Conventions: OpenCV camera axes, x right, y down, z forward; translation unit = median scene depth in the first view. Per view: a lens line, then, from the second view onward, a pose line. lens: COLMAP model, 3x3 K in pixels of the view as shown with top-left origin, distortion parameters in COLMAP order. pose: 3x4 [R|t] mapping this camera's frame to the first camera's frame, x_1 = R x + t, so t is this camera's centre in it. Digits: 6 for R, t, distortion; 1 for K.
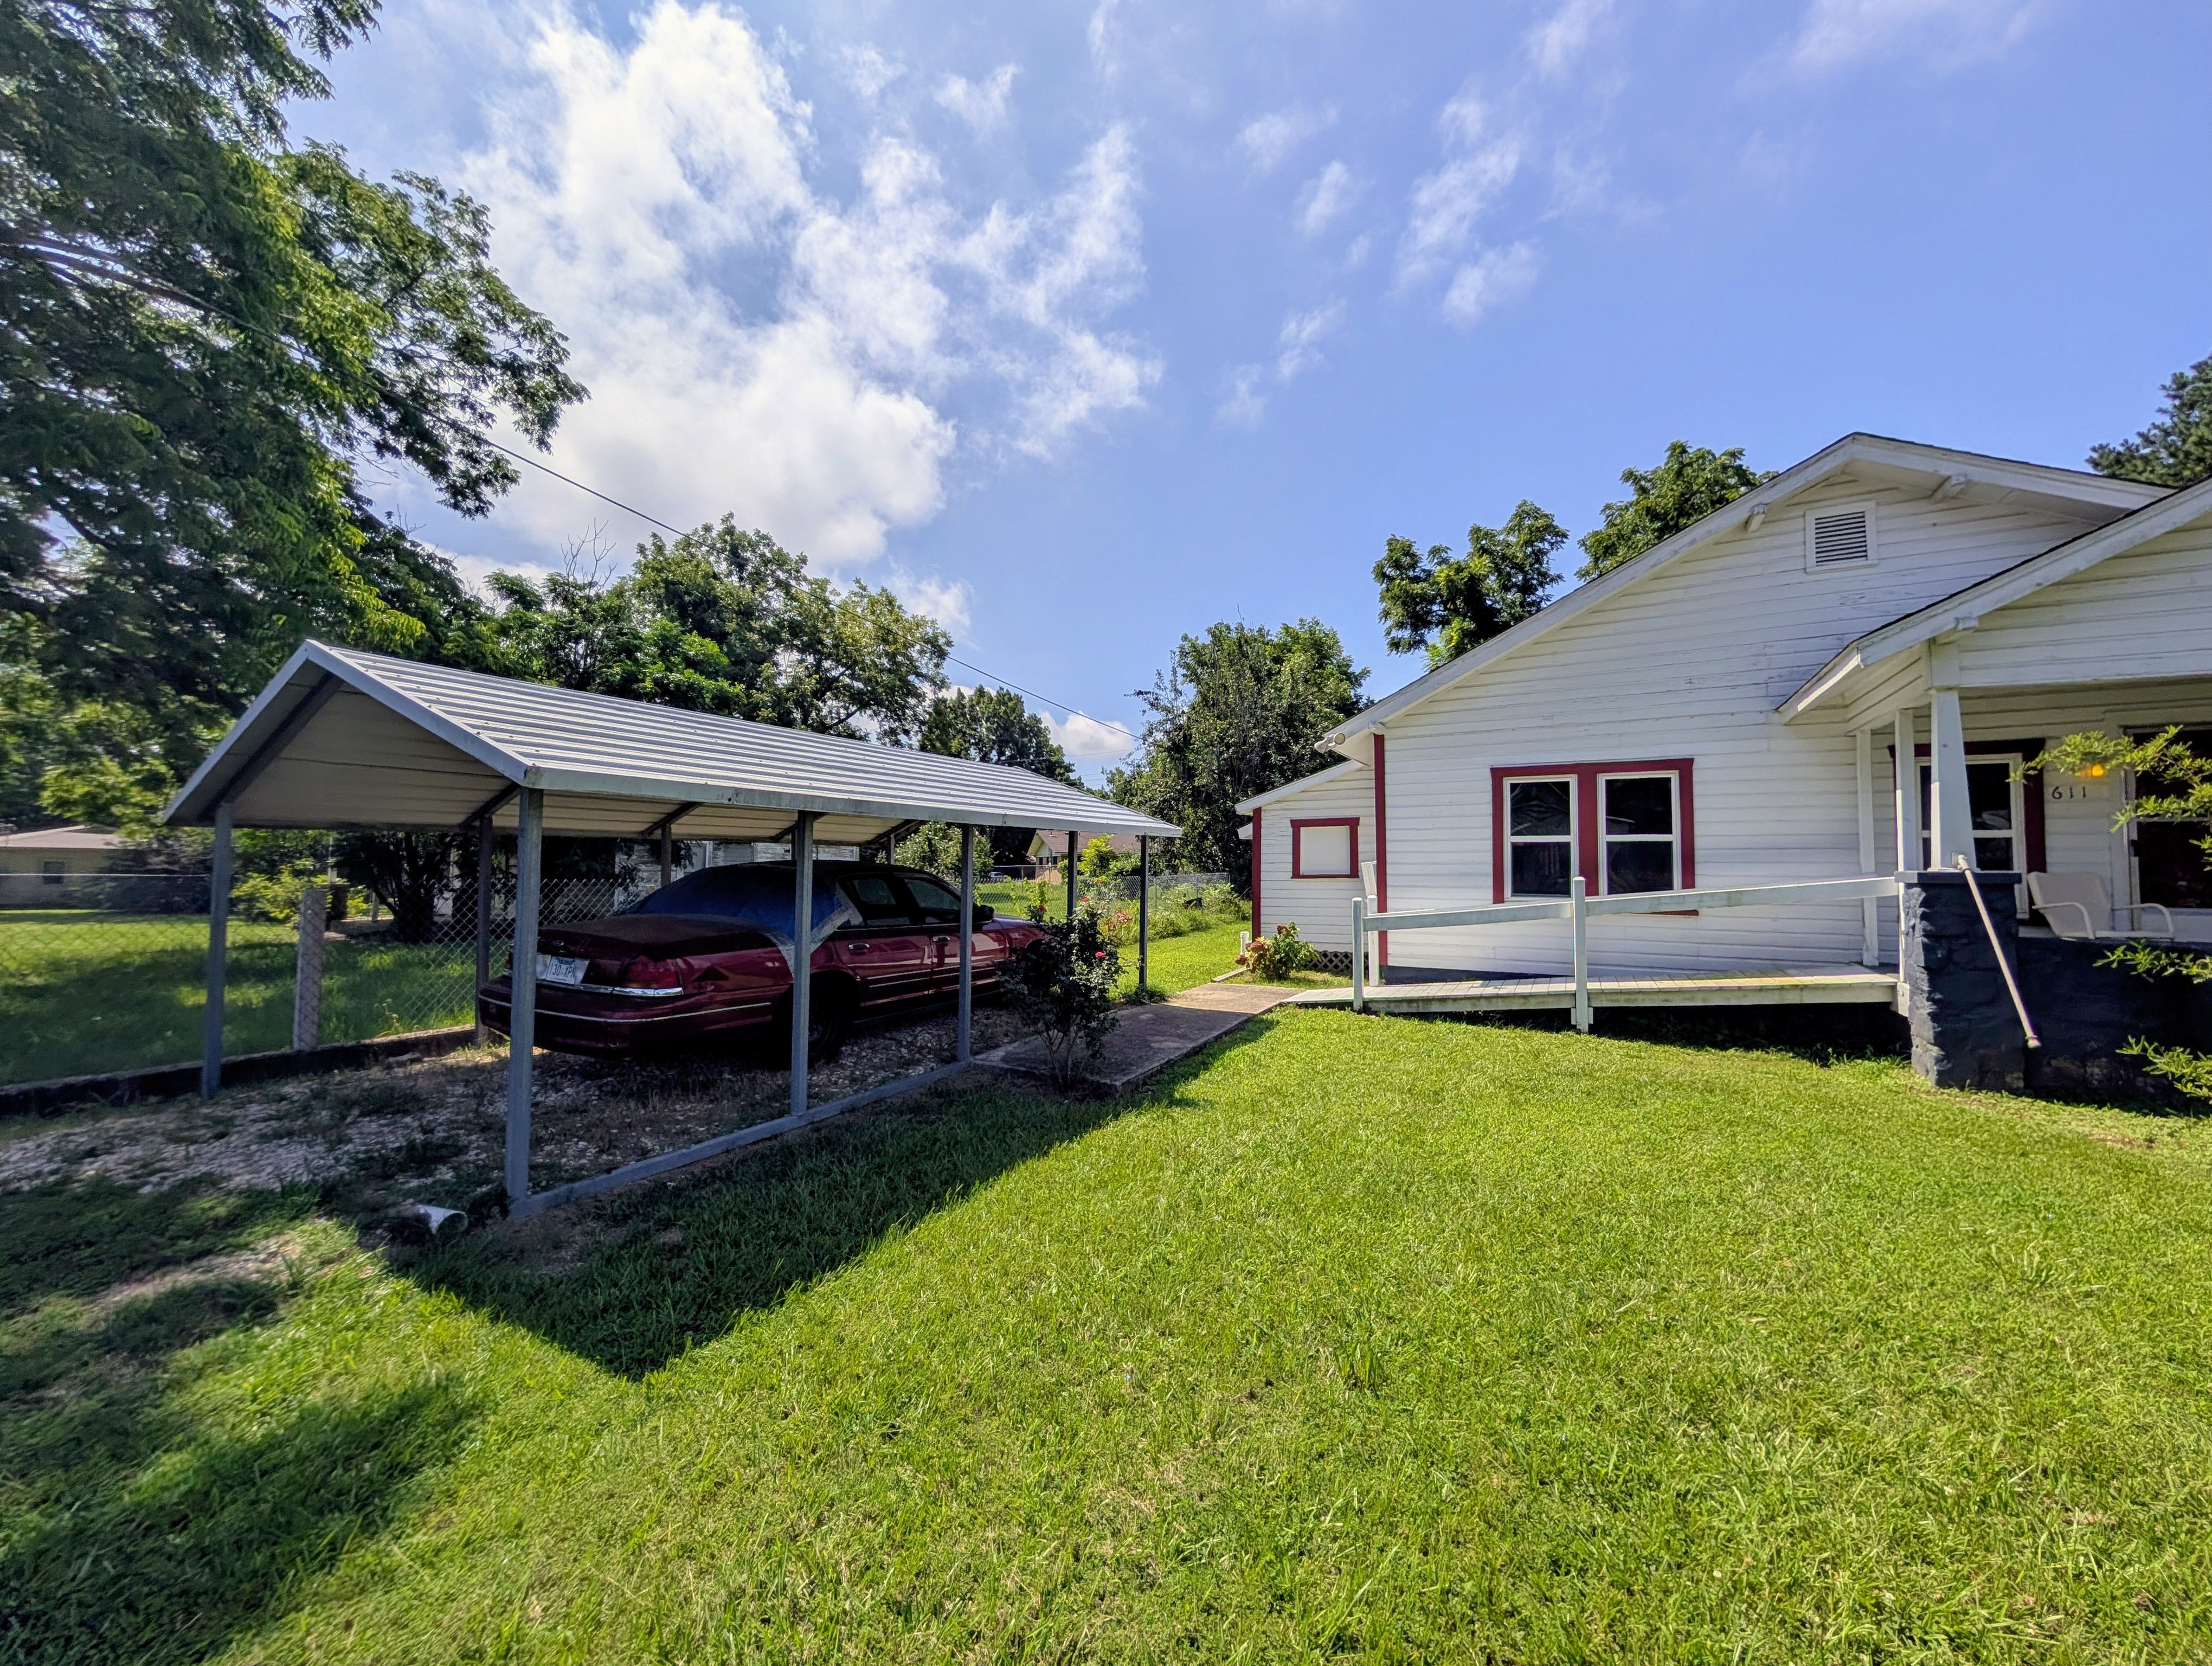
lens RADIAL K [[836.2, 0, 1101.9], [0, 836.2, 828.5], [0, 0, 1]] dist [0.000226, 0.000132]
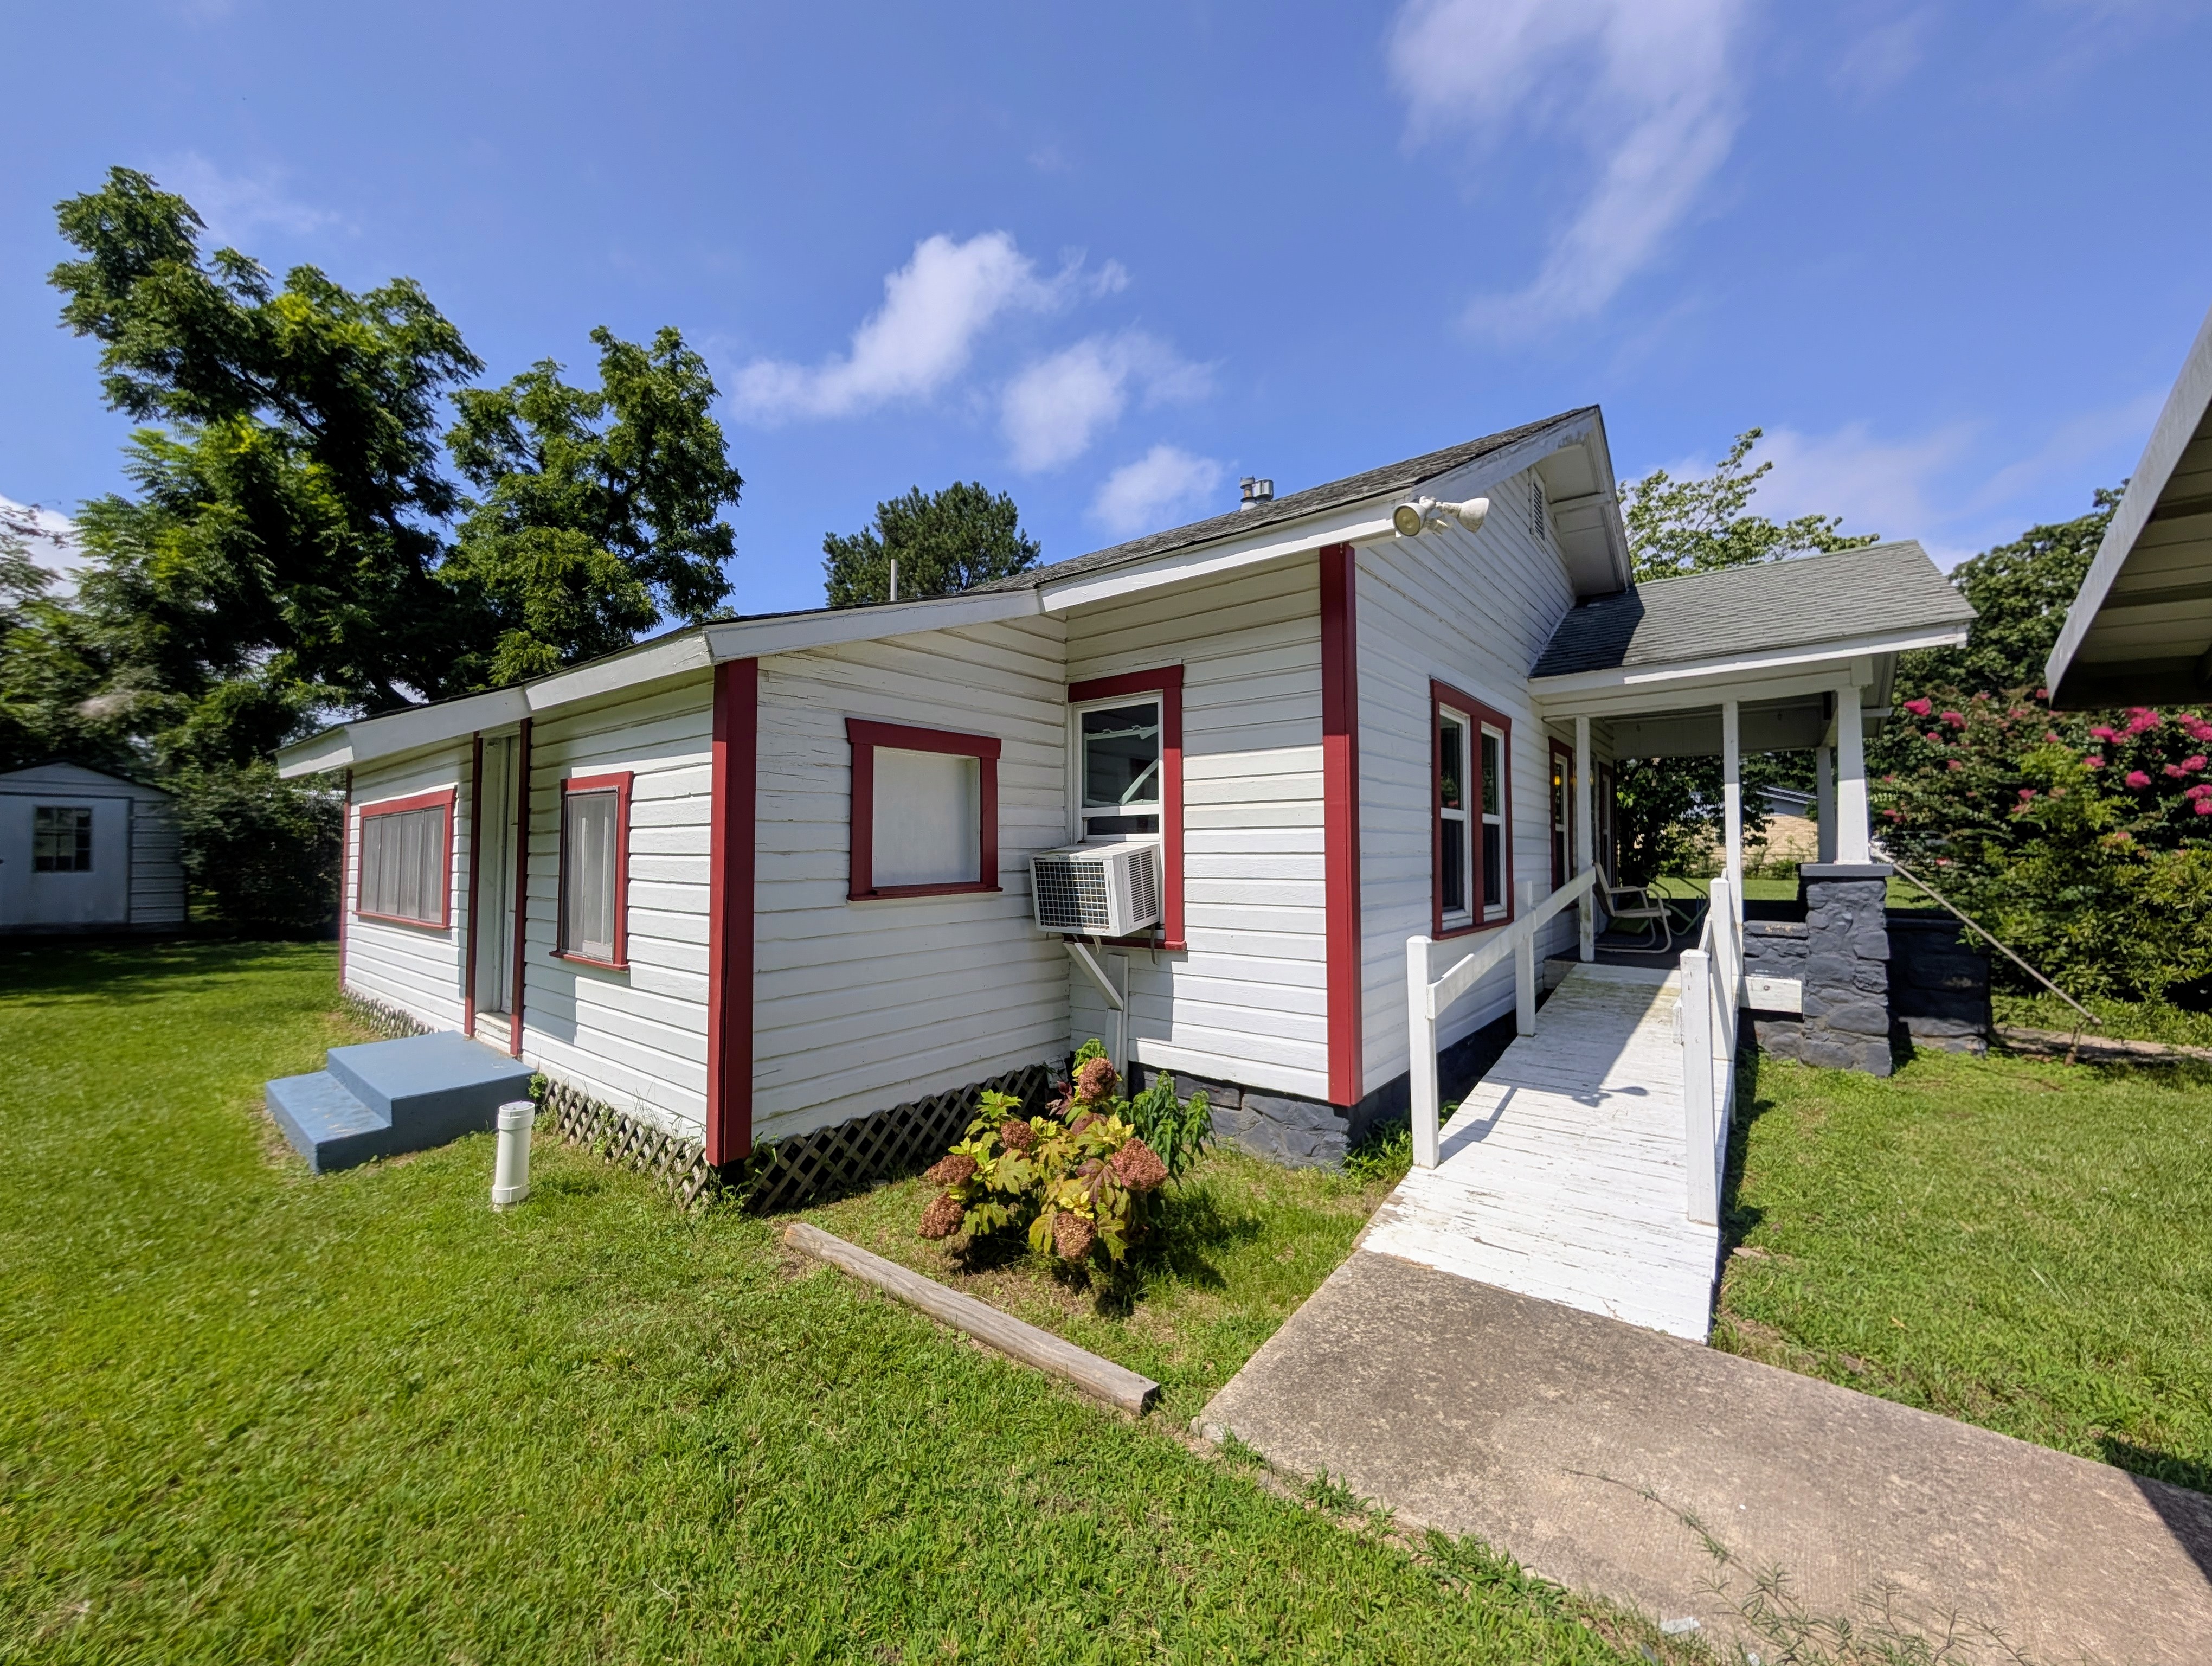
lens RADIAL K [[836.2, 0, 1096.2], [0, 836.2, 853.5], [0, 0, 1]] dist [0.000226, 0.000132]
pose [[0.165283, -0.000864, 0.986246, -0.105829], [-0.043780, 0.999007, 0.008212, 0.048767], [-0.985274, -0.044535, 0.165081, 1.209656]]
